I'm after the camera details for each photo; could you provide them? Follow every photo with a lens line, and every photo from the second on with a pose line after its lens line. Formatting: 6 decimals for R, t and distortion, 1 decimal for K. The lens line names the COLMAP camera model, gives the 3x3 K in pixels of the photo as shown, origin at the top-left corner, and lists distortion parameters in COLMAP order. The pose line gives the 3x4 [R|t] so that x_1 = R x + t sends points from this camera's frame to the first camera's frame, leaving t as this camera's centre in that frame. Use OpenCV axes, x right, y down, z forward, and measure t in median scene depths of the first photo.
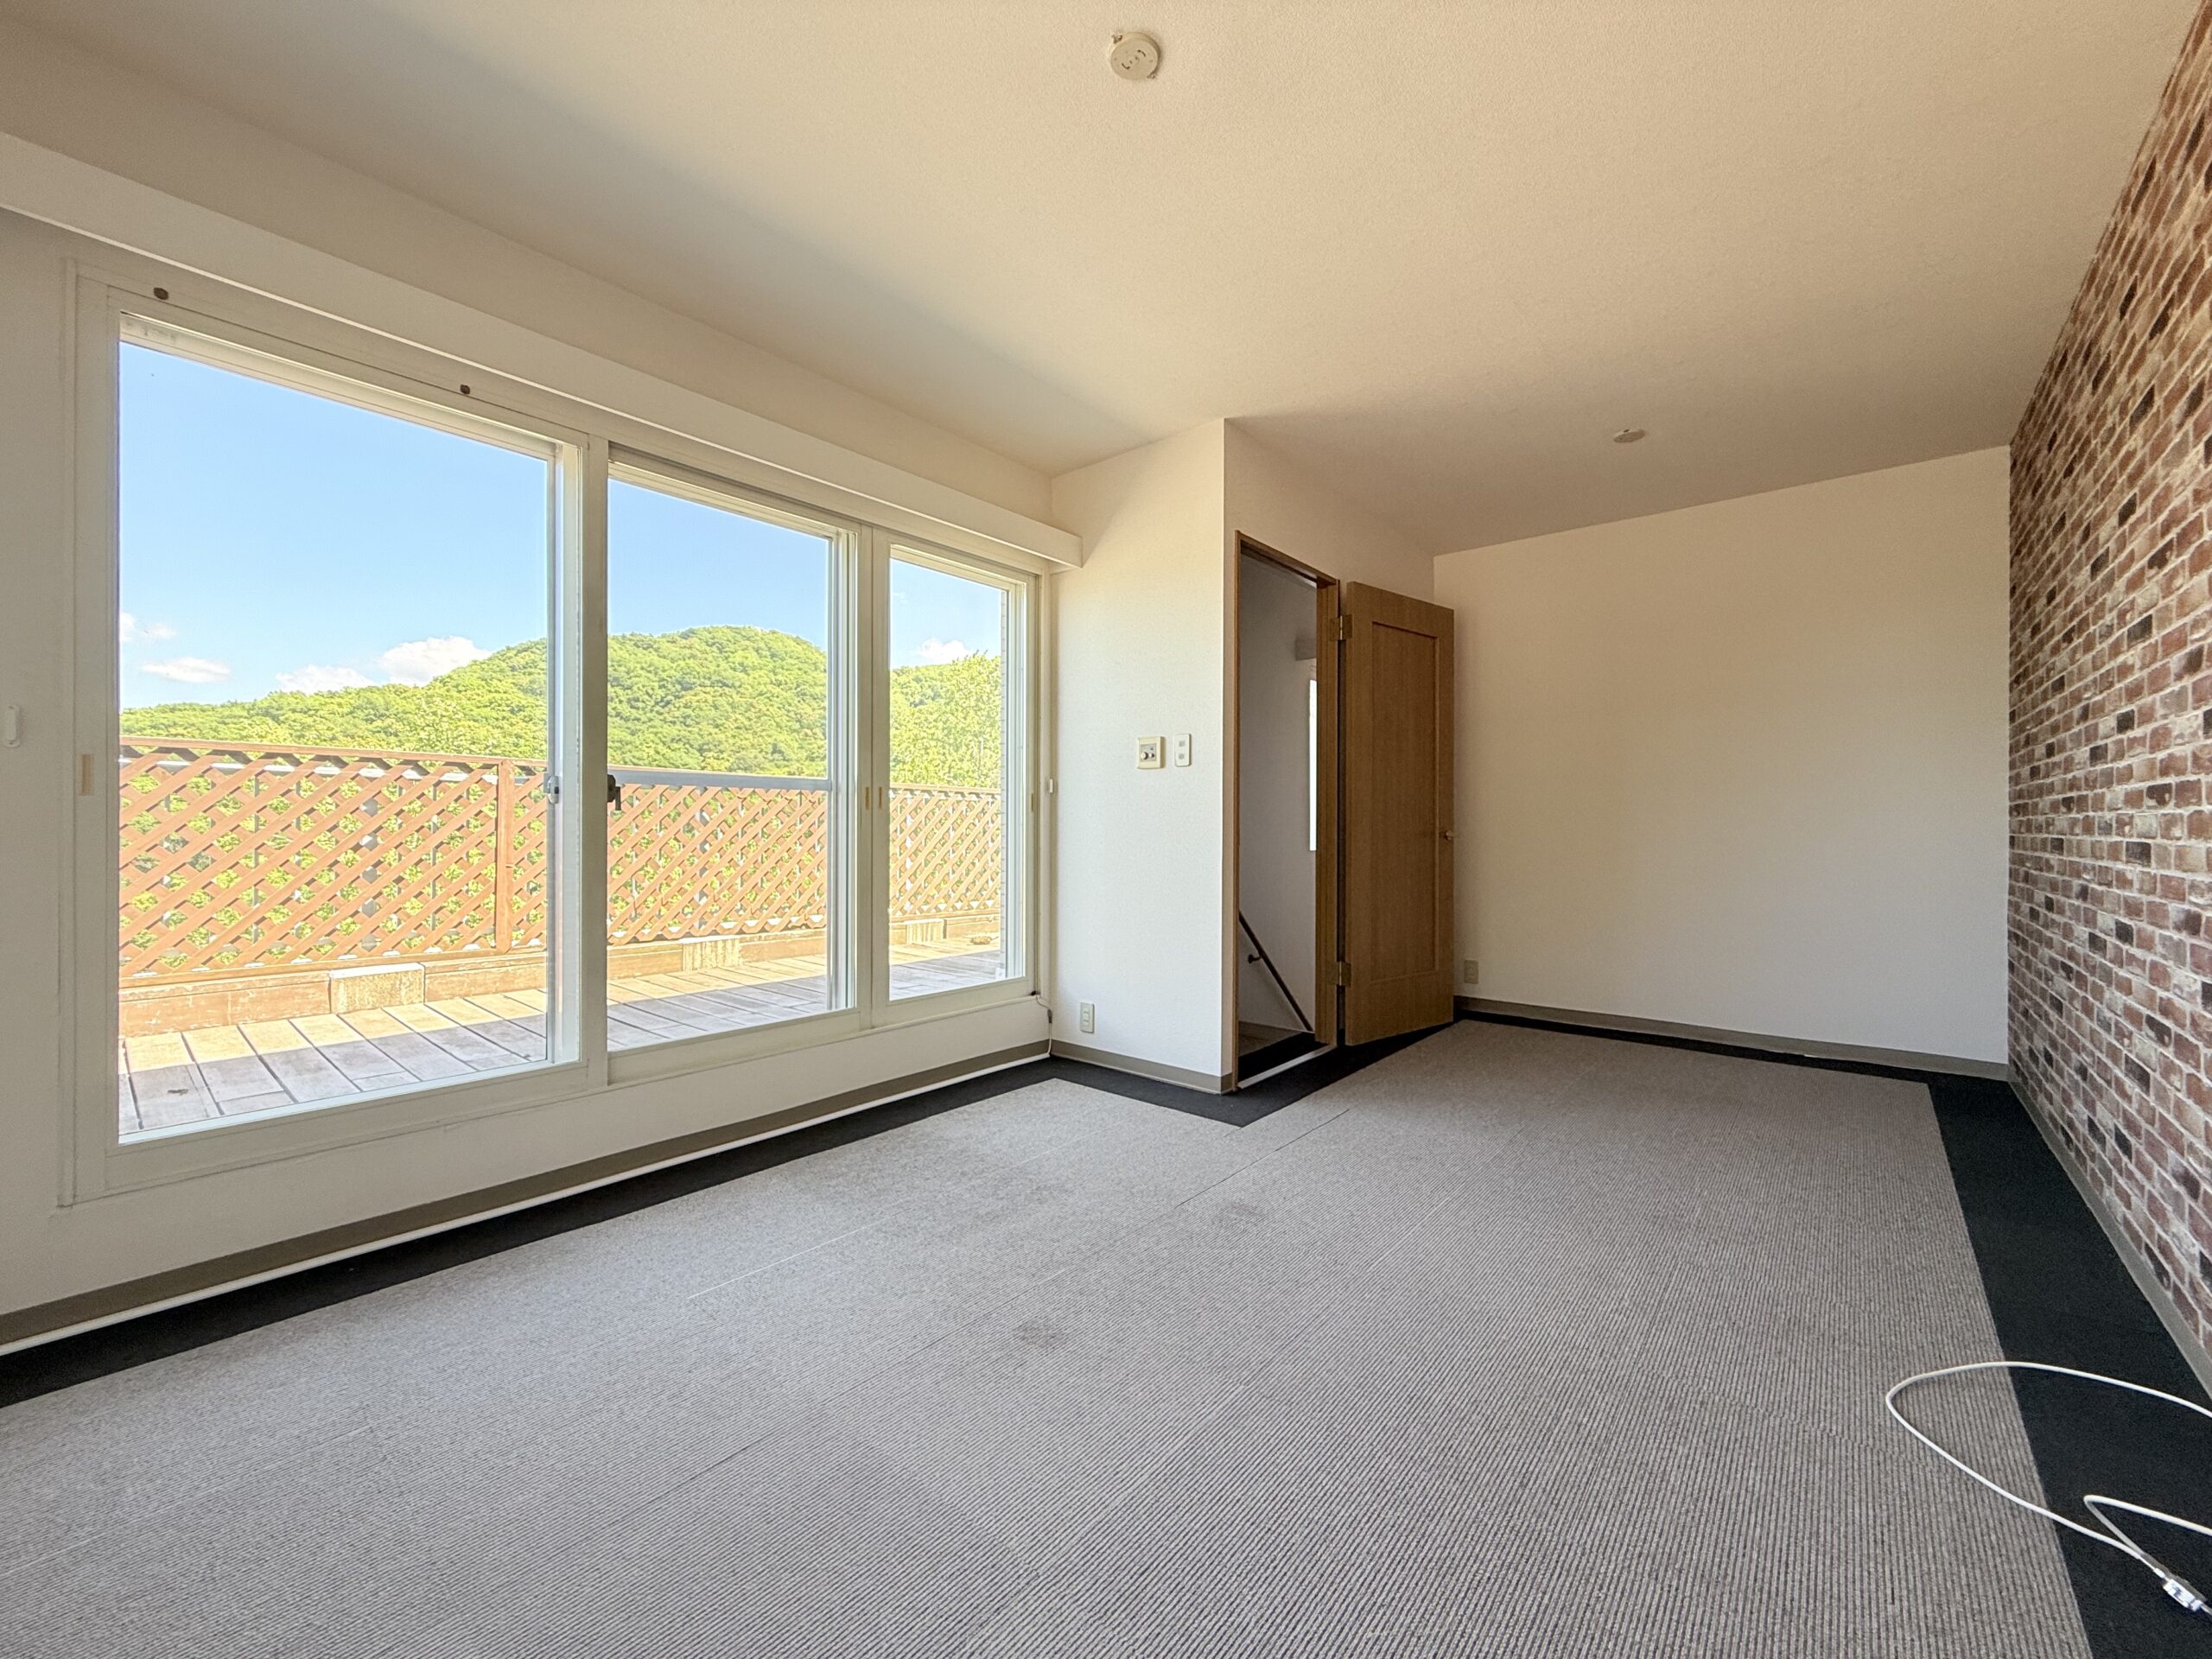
lens RADIAL K [[884.3, 0, 1118.6], [0, 884.3, 820.8], [0, 0, 1]] dist [-0.000068, -0.000038]
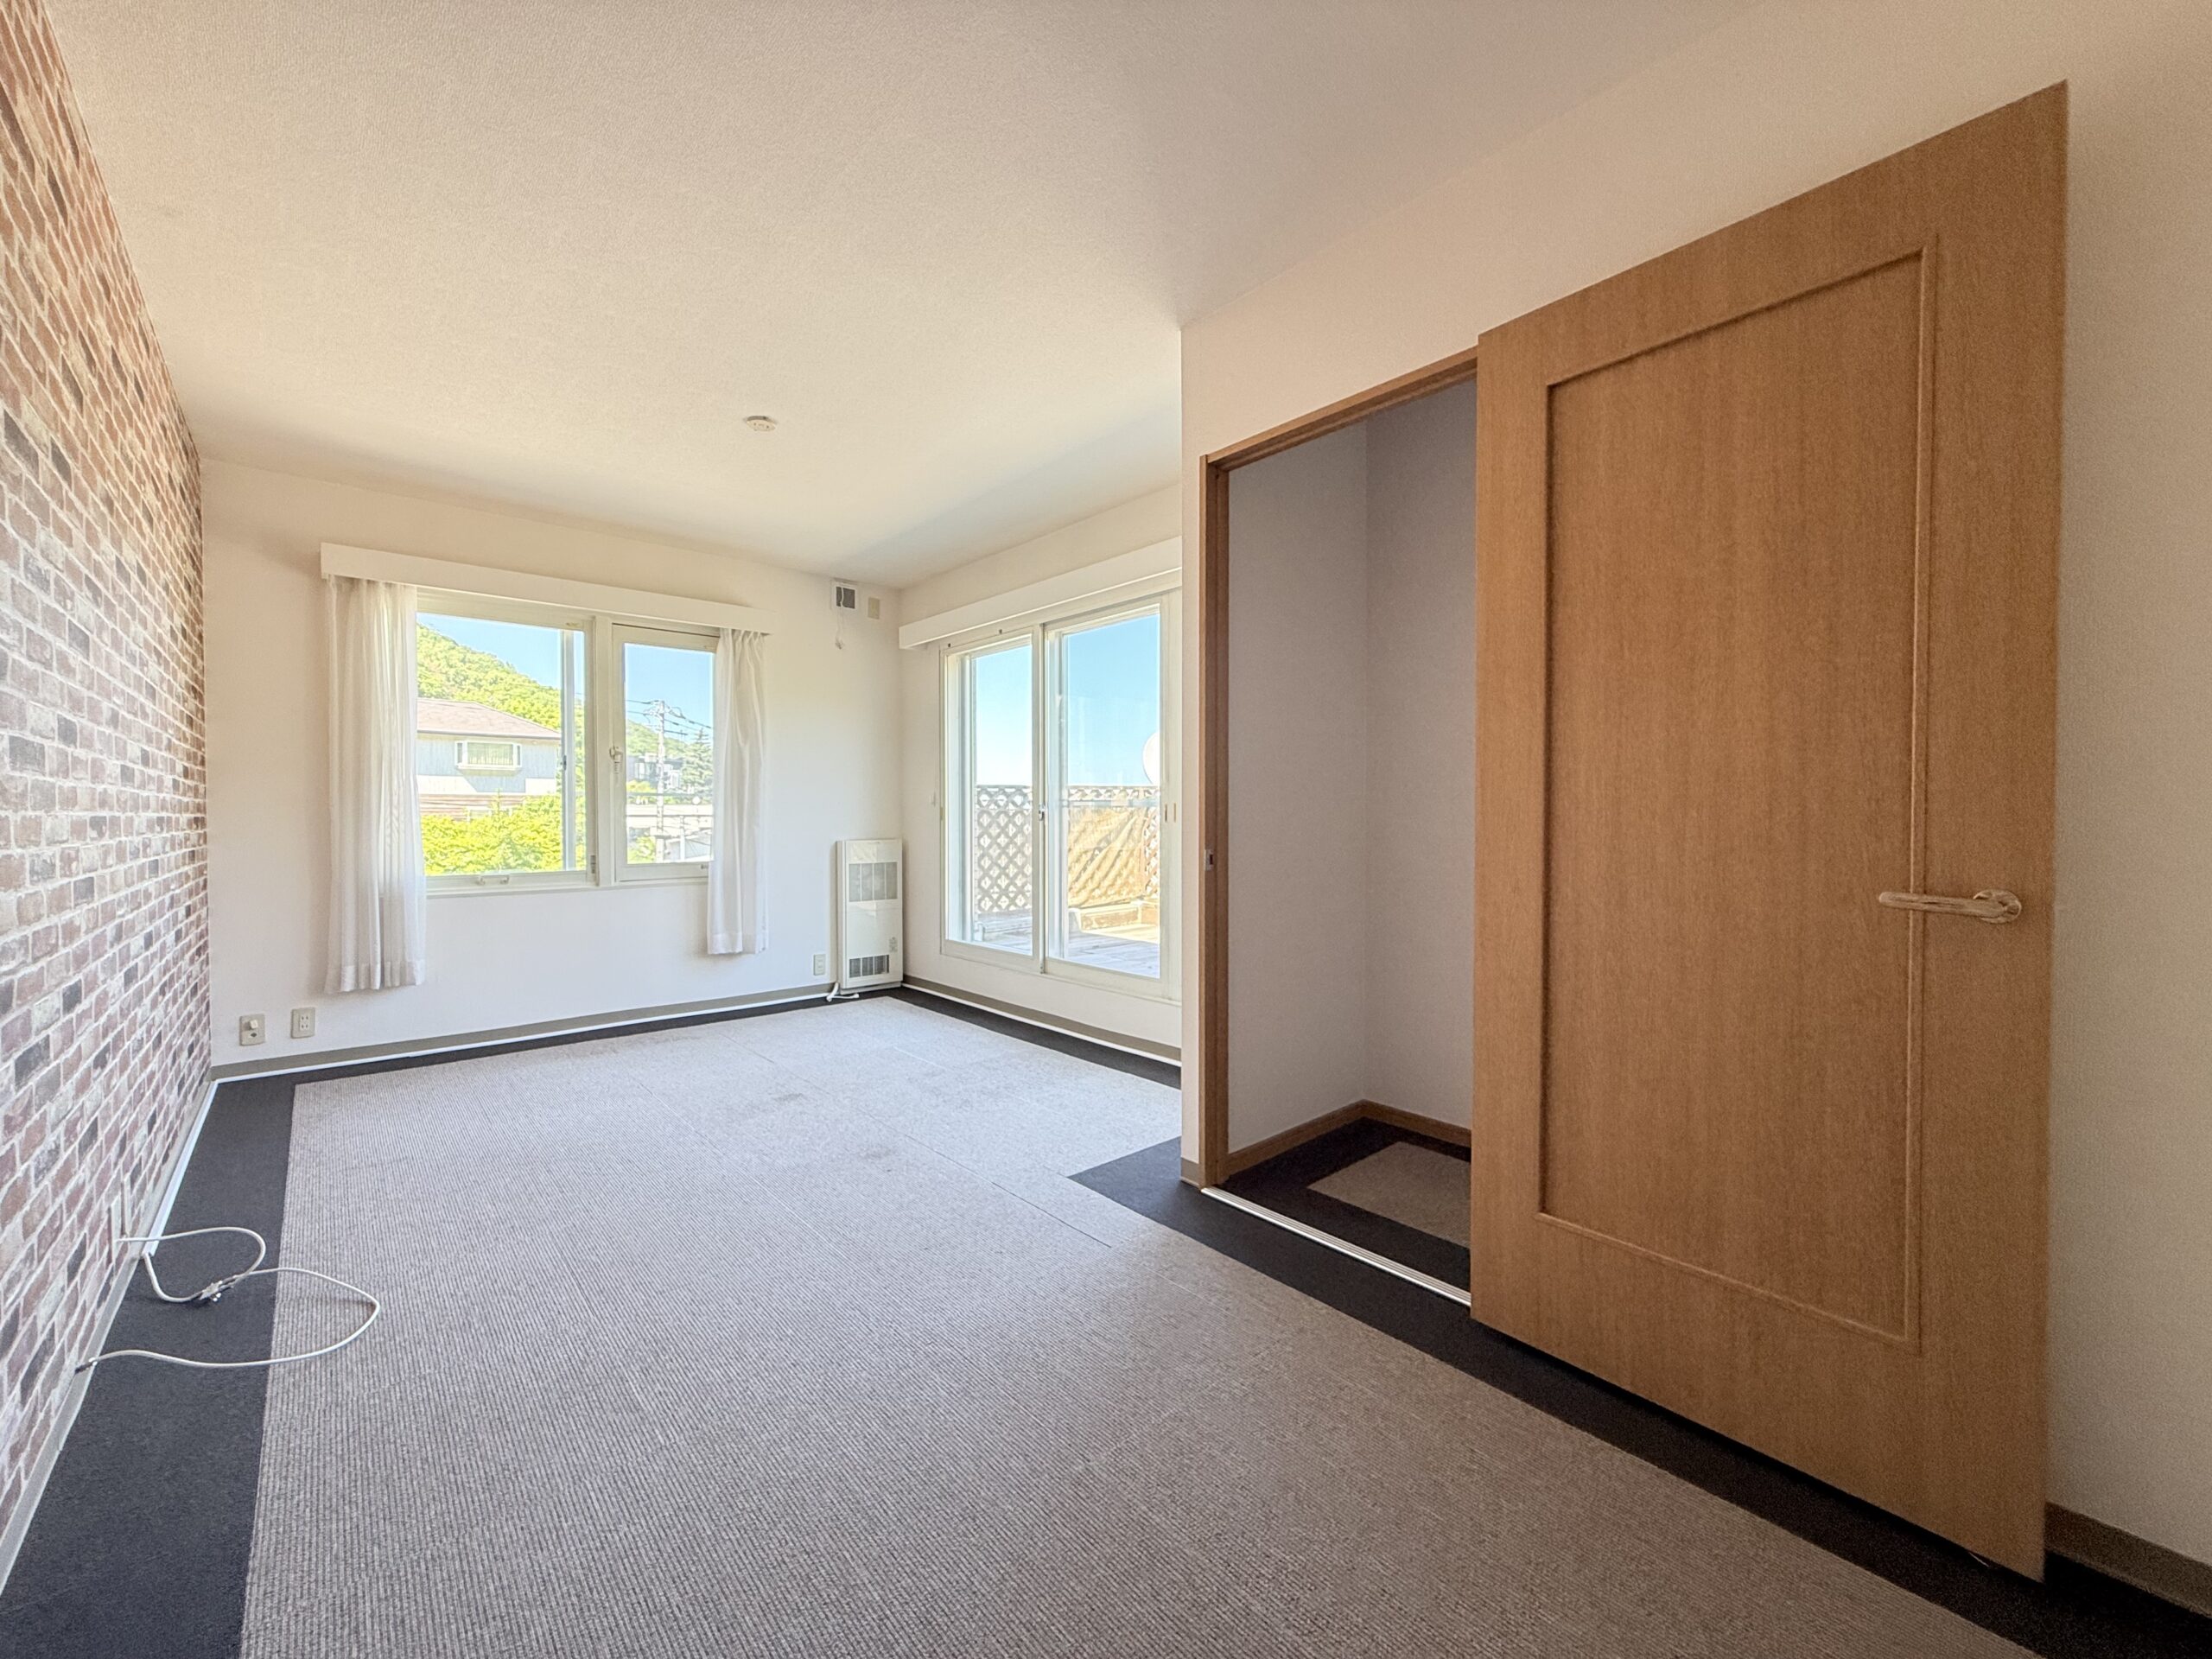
lens RADIAL K [[877.5, 0, 1101.8], [0, 877.5, 828.9], [0, 0, 1]] dist [0.001049, -0.000246]
pose [[-0.144271, 0.010192, -0.989486, 1.352759], [-0.005842, 0.999921, 0.011151, -0.023903], [0.989521, 0.007389, -0.144200, 1.546871]]
